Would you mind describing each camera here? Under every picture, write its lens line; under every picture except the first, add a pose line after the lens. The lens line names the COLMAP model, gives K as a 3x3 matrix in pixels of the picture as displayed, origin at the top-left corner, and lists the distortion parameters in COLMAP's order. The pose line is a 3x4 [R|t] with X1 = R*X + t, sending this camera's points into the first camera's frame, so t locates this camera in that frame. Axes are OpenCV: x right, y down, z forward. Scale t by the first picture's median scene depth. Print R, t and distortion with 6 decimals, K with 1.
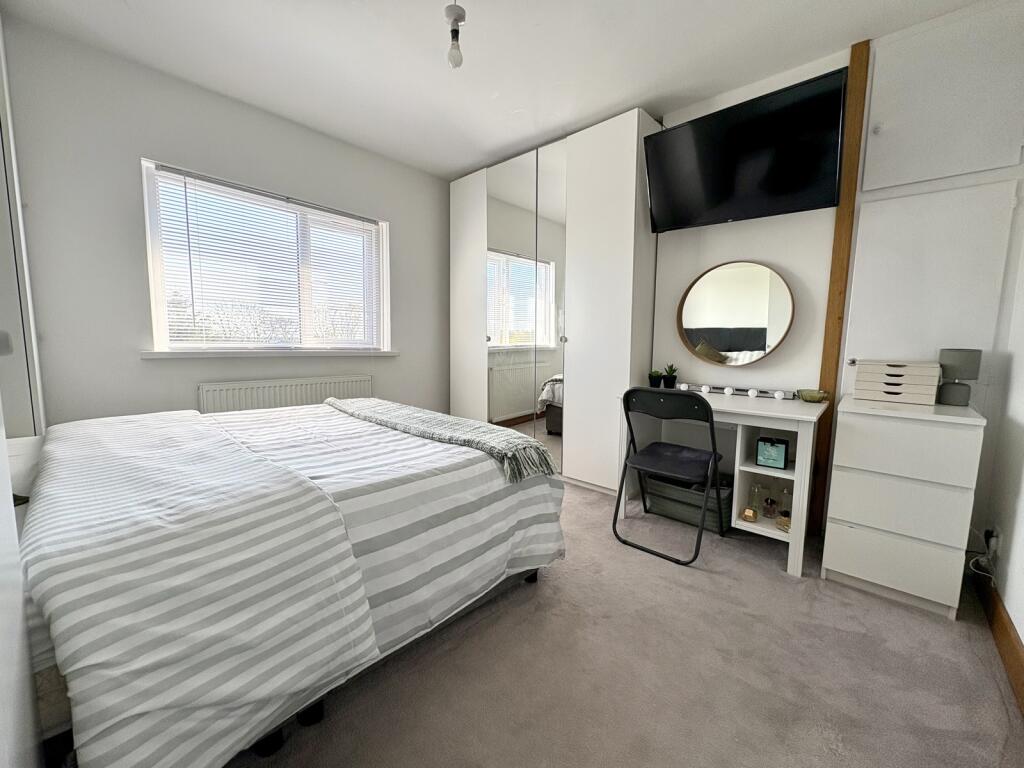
lens RADIAL K [[410.4, 0, 511.0], [0, 410.4, 383.2], [0, 0, 1]] dist [0.000168, 0.000211]
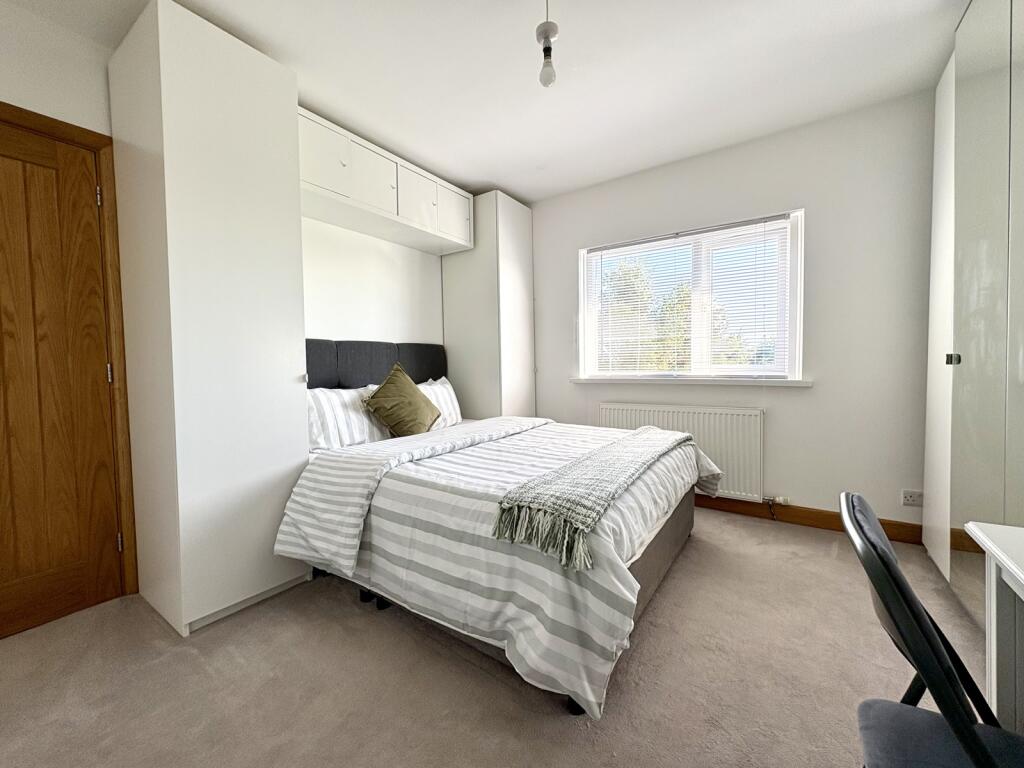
lens RADIAL K [[410.4, 0, 511.2], [0, 410.4, 382.0], [0, 0, 1]] dist [0.000168, 0.000211]
pose [[0.125146, 0.021006, -0.991916, 0.850447], [-0.079611, 0.996765, 0.011064, -0.093834], [0.988939, 0.077583, 0.126413, 0.890190]]
